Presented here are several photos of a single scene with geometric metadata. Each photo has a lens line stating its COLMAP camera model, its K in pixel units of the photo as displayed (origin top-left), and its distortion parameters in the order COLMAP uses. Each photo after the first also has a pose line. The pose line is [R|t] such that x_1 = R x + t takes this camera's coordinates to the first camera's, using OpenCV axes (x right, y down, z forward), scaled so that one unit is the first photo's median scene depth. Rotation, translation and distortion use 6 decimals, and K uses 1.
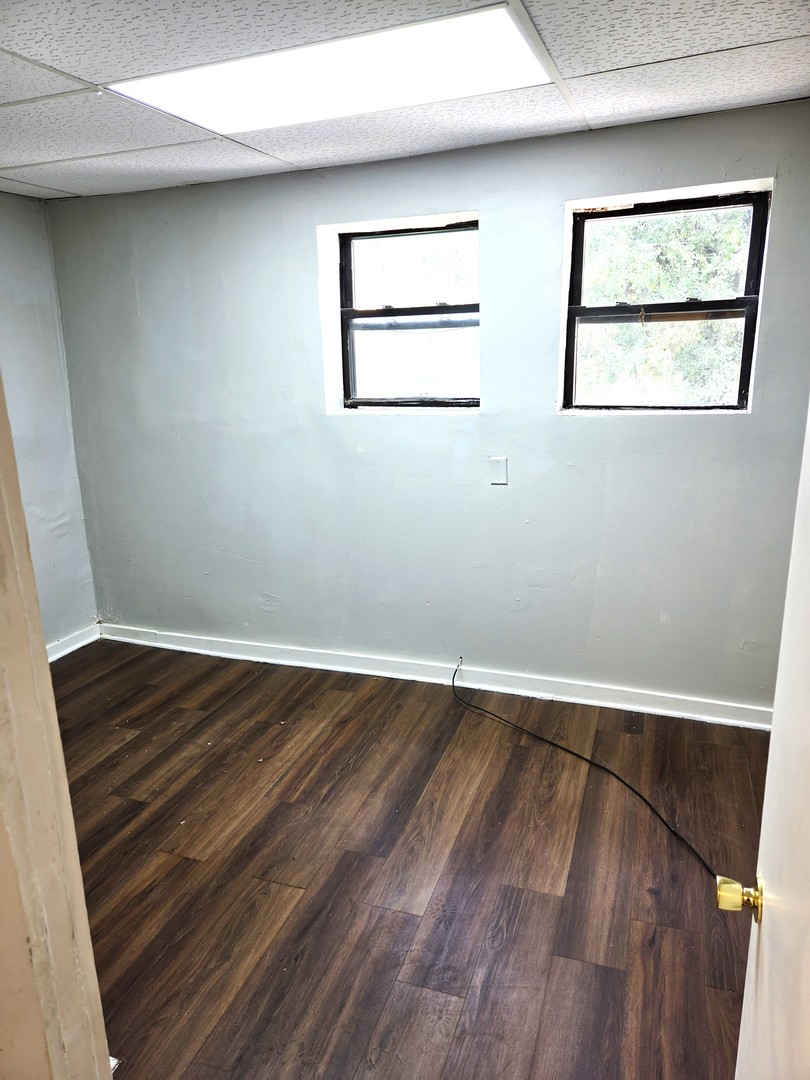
lens RADIAL K [[728.9, 0, 404.2], [0, 728.9, 539.1], [0, 0, 1]] dist [0.071641, -0.049304]
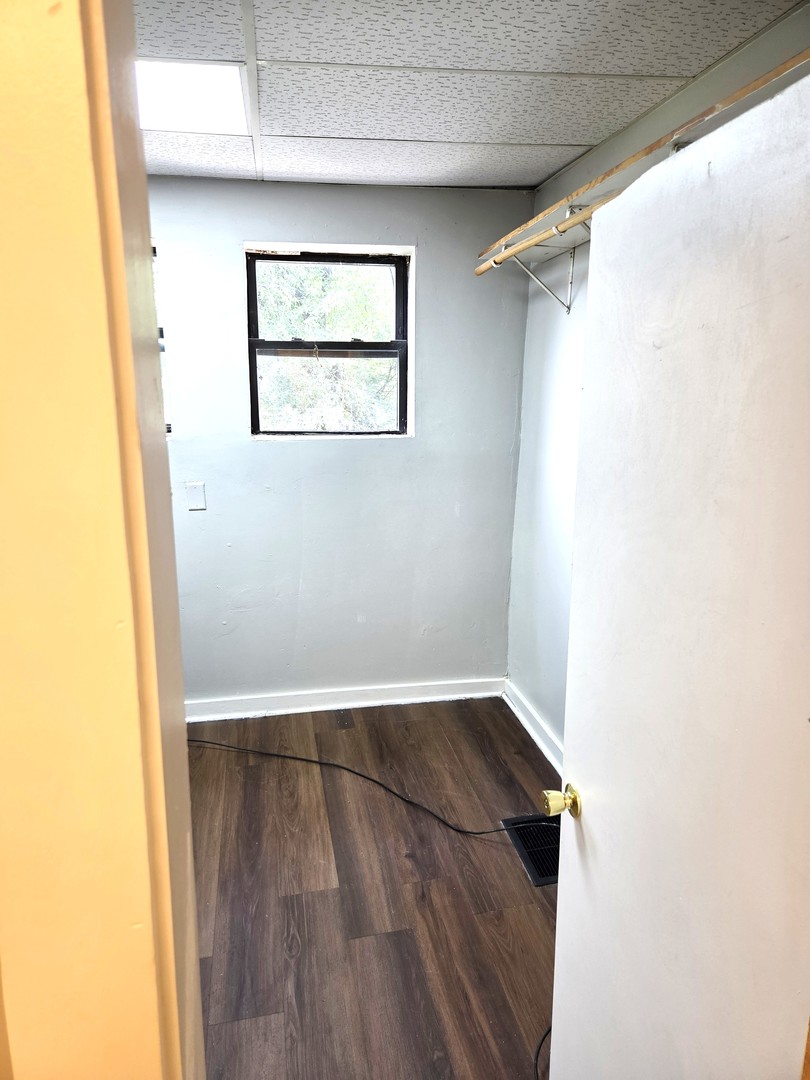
lens RADIAL K [[728.9, 0, 405.4], [0, 728.9, 528.9], [0, 0, 1]] dist [0.071641, -0.049304]
pose [[0.858617, -0.079102, 0.506478, -0.157092], [0.104571, 0.994274, -0.021989, 0.002514], [-0.501839, 0.071843, 0.861972, -0.002358]]
